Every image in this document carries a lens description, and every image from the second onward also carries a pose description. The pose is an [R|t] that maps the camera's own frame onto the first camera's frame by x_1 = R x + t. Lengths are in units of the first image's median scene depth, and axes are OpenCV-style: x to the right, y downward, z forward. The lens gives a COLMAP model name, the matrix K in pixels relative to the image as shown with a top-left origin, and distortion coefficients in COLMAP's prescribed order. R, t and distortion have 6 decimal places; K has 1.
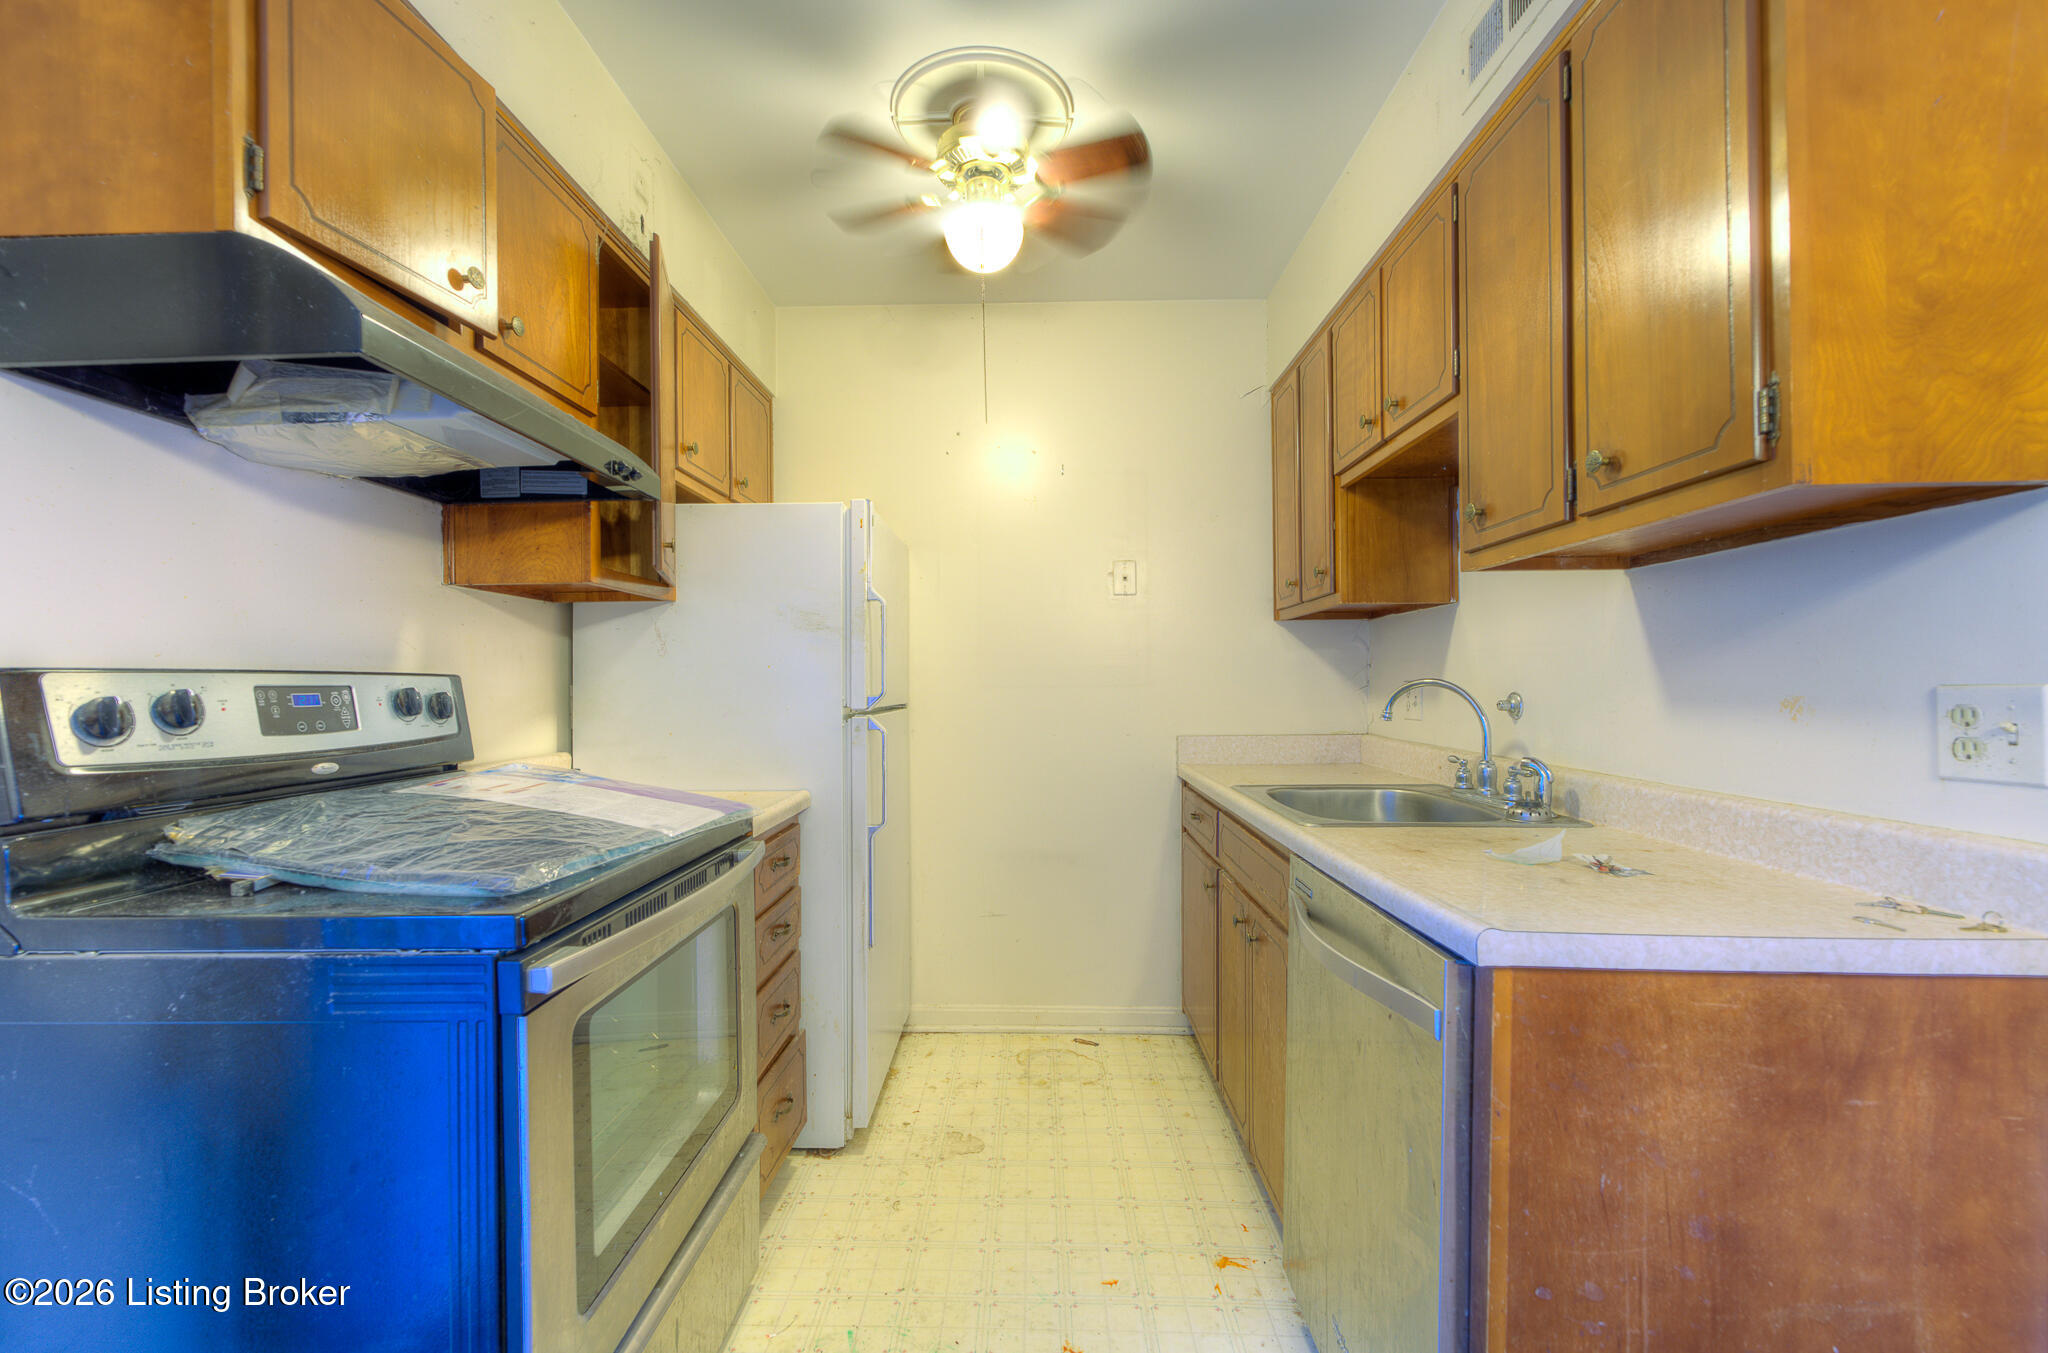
lens RADIAL K [[813.4, 0, 1021.3], [0, 813.4, 681.3], [0, 0, 1]] dist [0.000959, -0.000218]
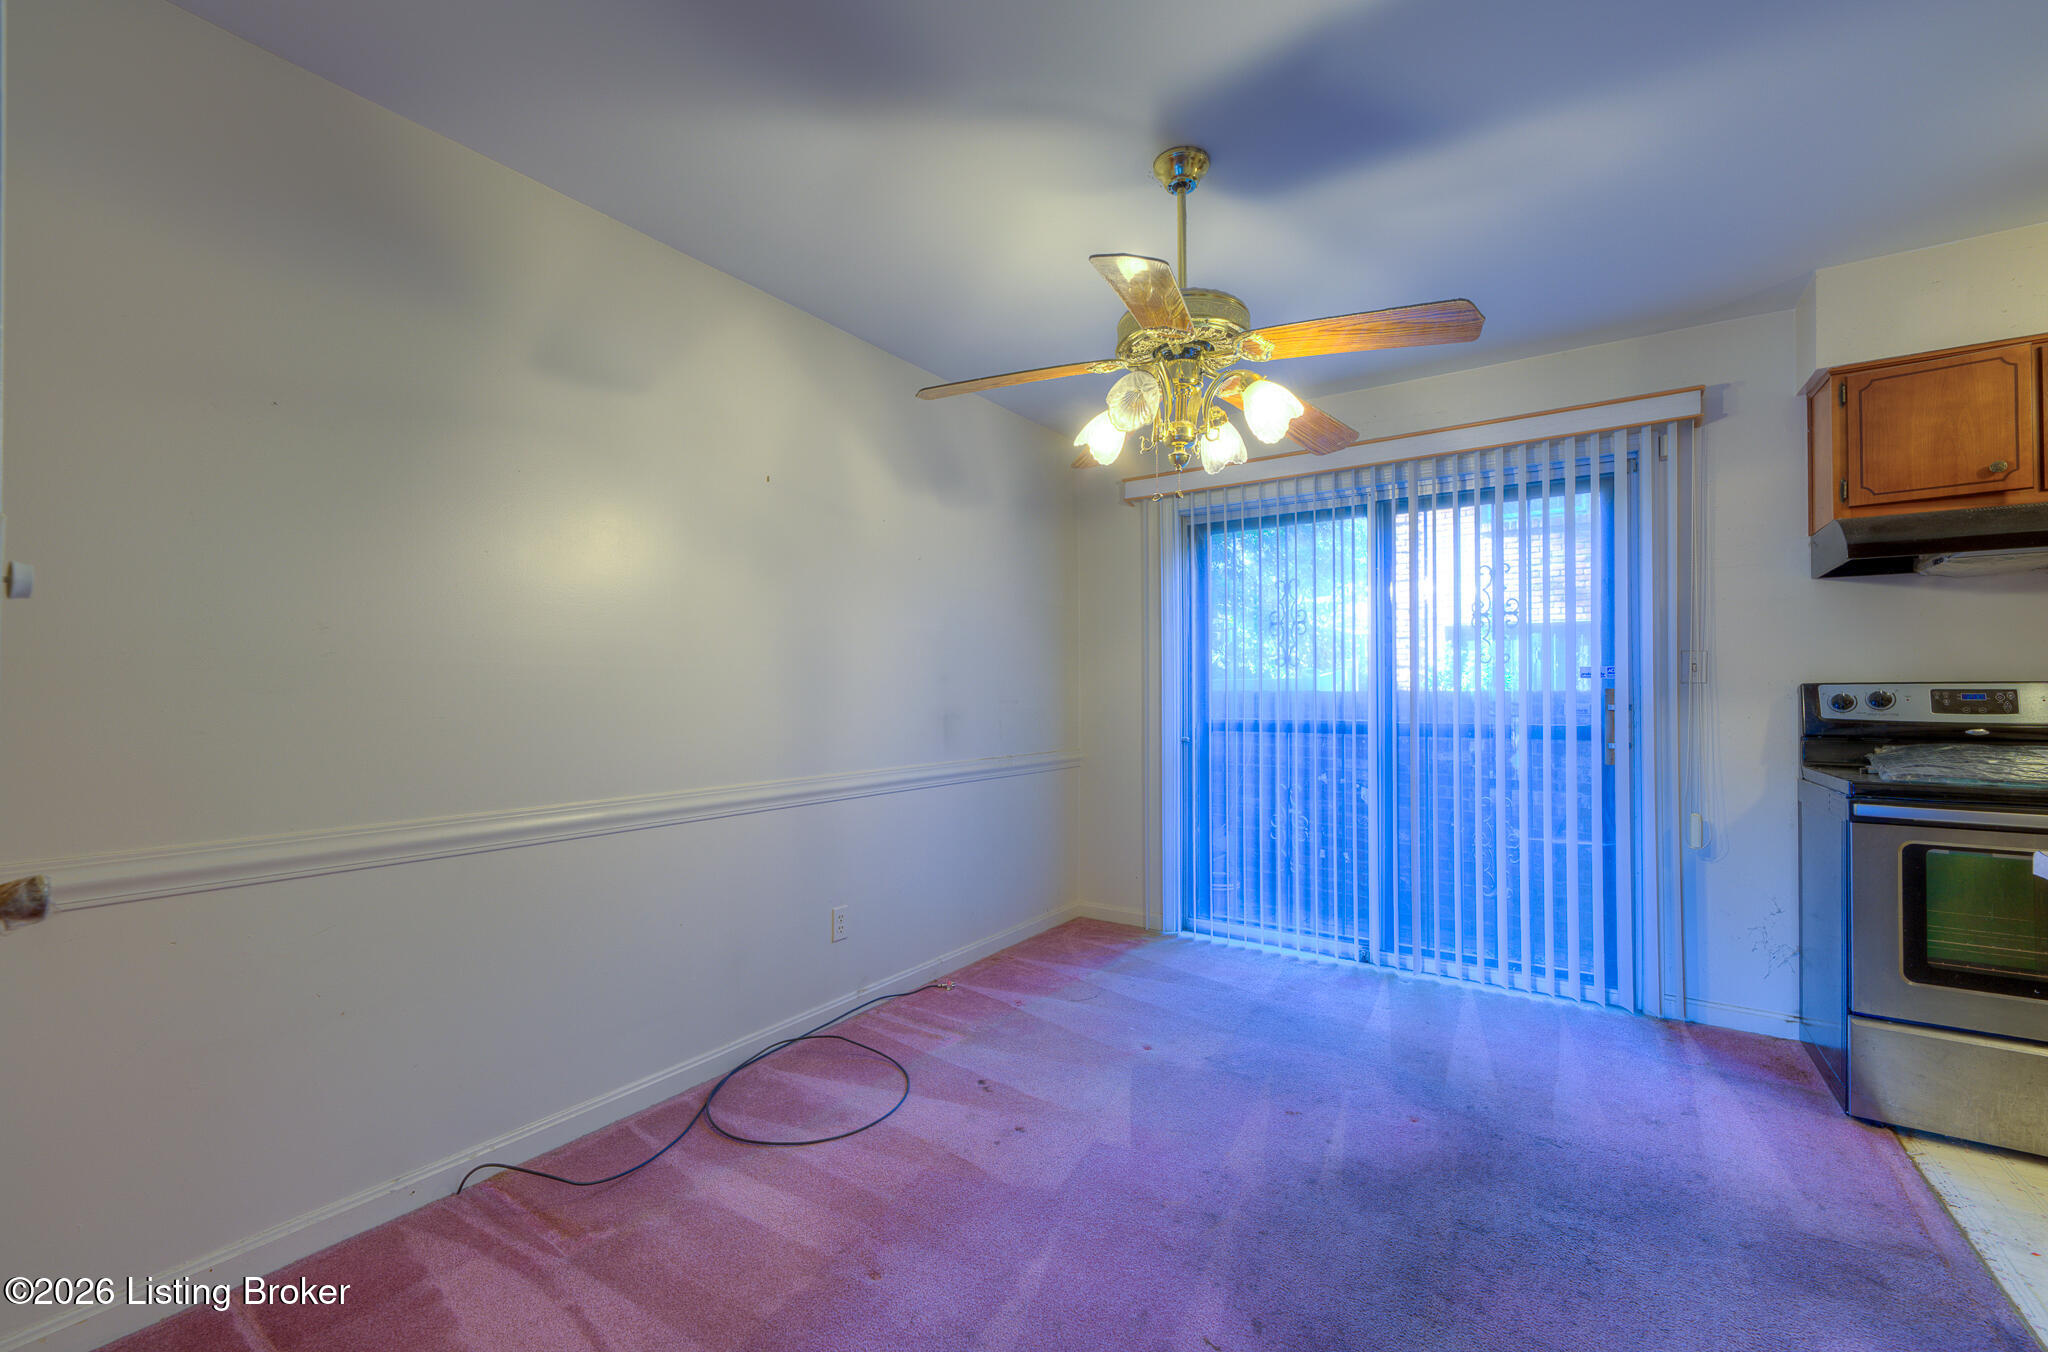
lens RADIAL K [[813.4, 0, 1015.2], [0, 813.4, 682.6], [0, 0, 1]] dist [0.000959, -0.000218]
pose [[-0.571515, -0.002206, -0.820589, 2.387635], [0.006591, 0.999952, -0.007279, -0.015314], [0.820565, -0.009568, -0.571473, 0.240431]]
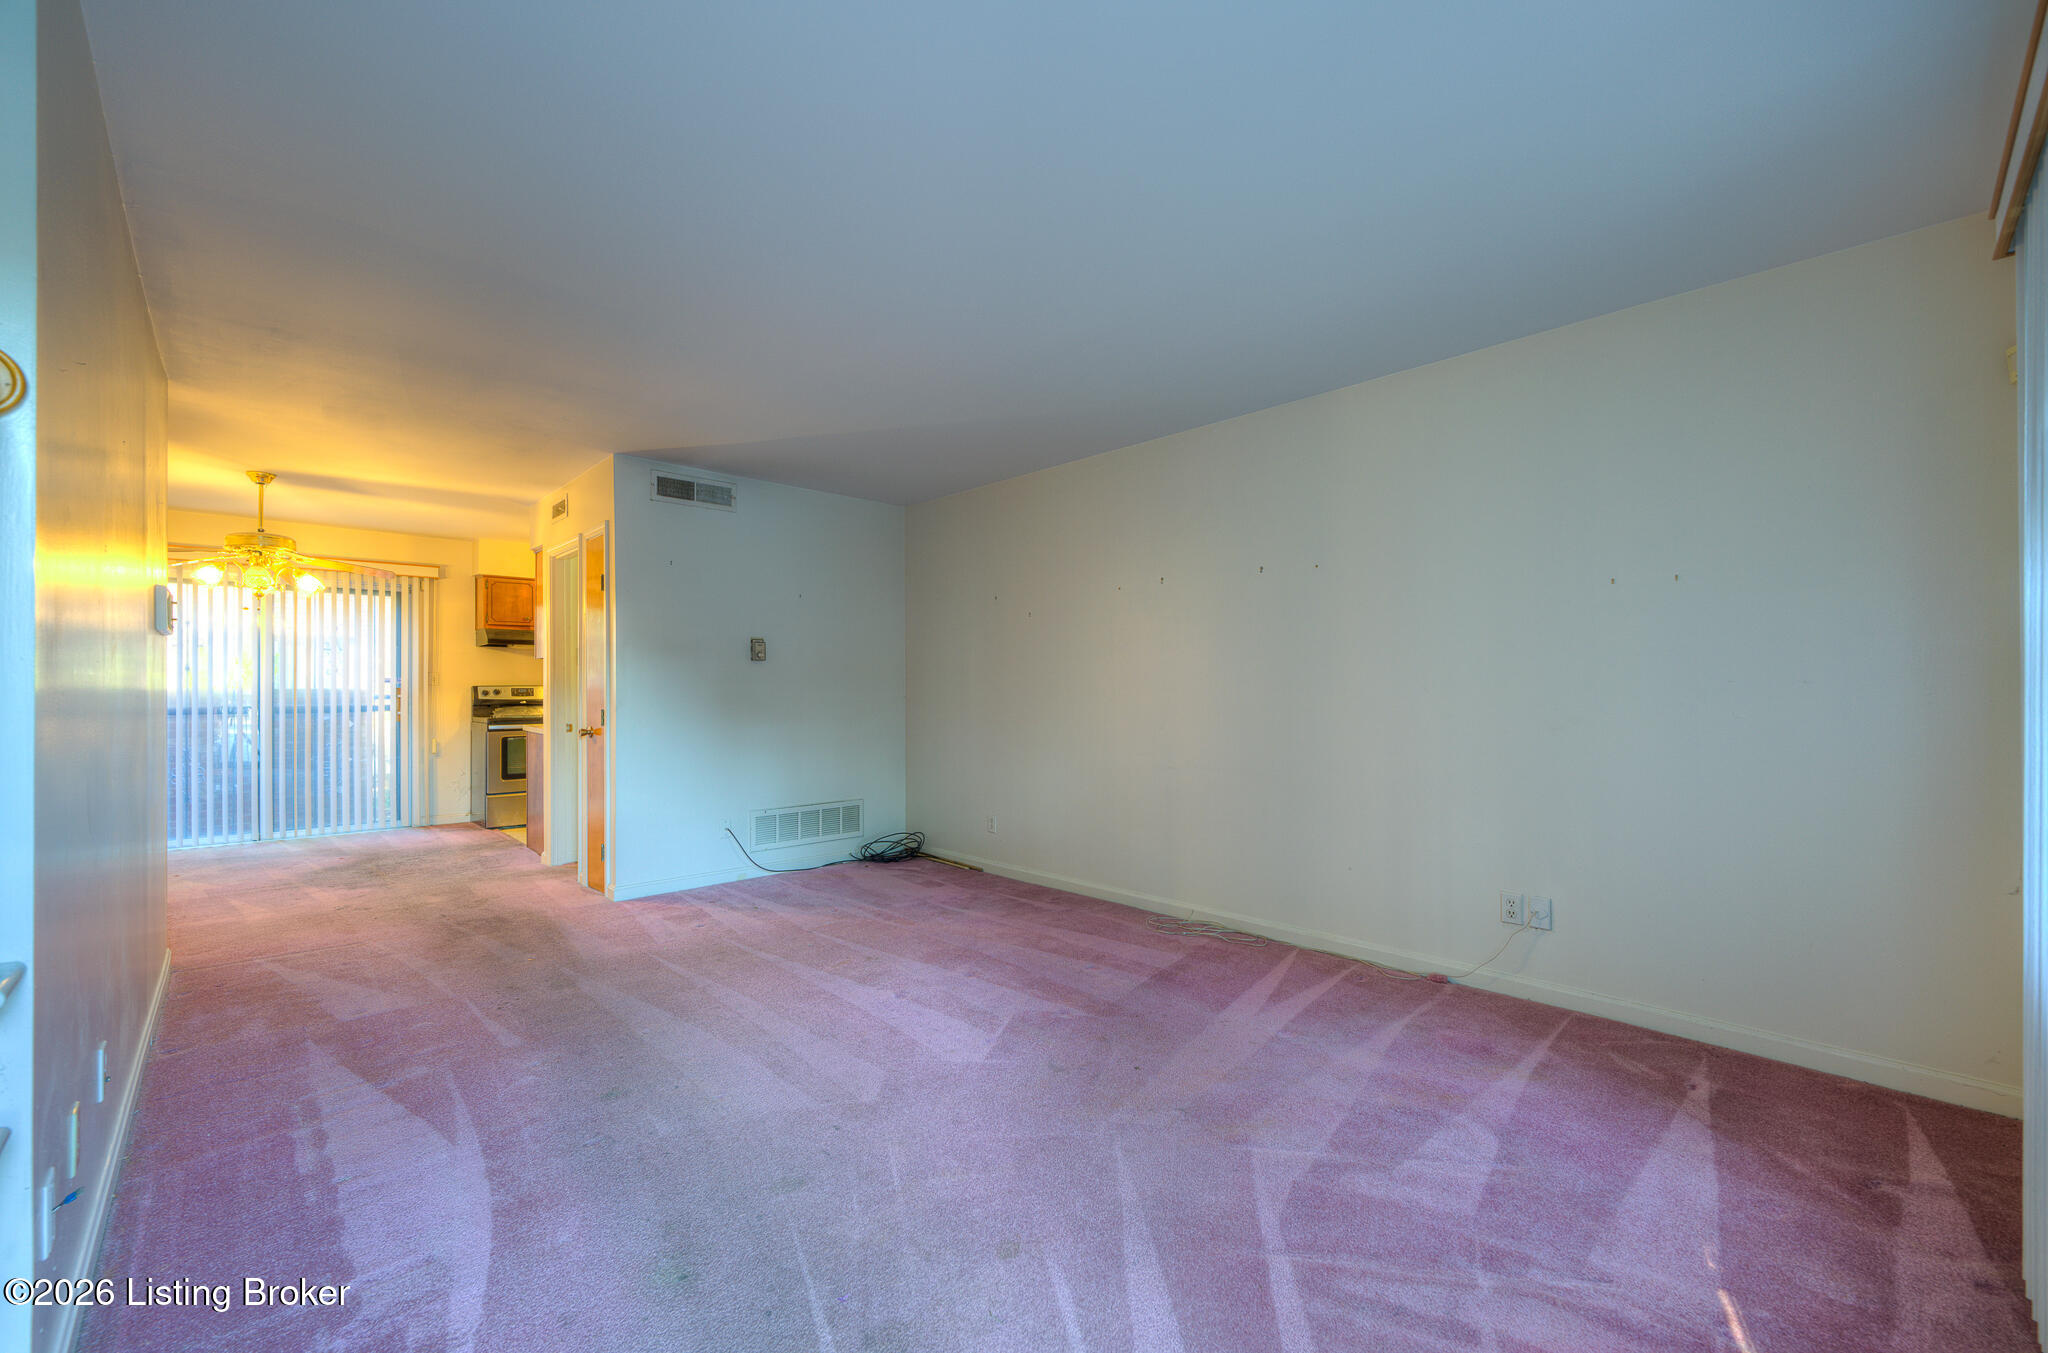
lens RADIAL K [[813.4, 0, 1029.9], [0, 813.4, 683.7], [0, 0, 1]] dist [0.000959, -0.000218]
pose [[0.703776, 0.001875, -0.710420, 6.819207], [0.000773, 0.999994, 0.003405, -0.051997], [0.710422, -0.002946, 0.703770, -0.637601]]
